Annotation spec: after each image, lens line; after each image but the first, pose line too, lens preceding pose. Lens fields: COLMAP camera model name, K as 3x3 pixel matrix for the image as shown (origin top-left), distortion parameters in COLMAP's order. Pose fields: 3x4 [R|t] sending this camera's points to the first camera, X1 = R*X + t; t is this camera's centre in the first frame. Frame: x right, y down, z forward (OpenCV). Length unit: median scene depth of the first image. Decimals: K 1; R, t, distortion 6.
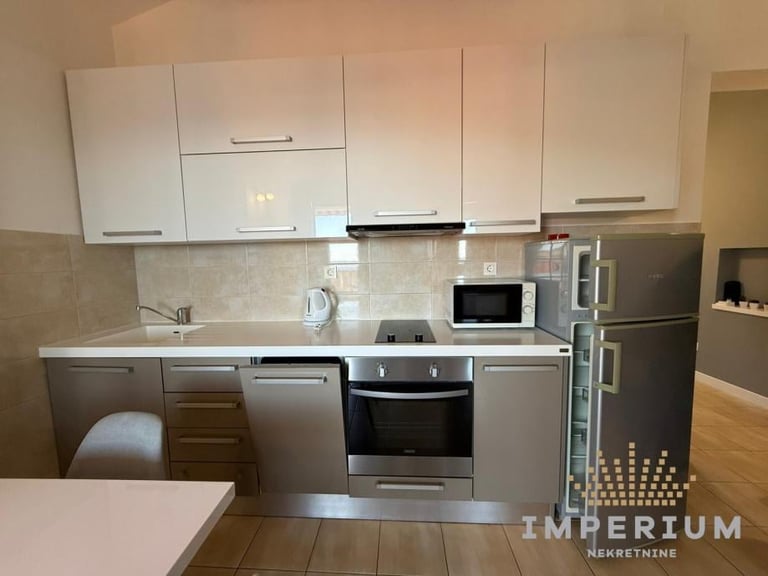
lens RADIAL K [[306.6, 0, 383.2], [0, 306.6, 288.5], [0, 0, 1]] dist [0.003998, -0.000653]
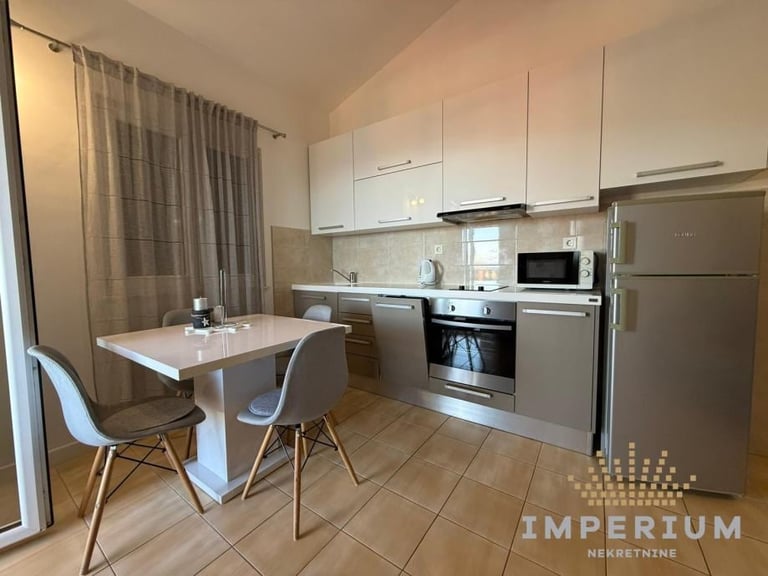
lens RADIAL K [[306.6, 0, 383.8], [0, 306.6, 286.9], [0, 0, 1]] dist [0.003998, -0.000653]
pose [[0.853193, 0.045832, -0.519577, 0.420365], [-0.054178, 0.998531, -0.000884, 0.159650], [0.518774, 0.028904, 0.854423, -0.385838]]
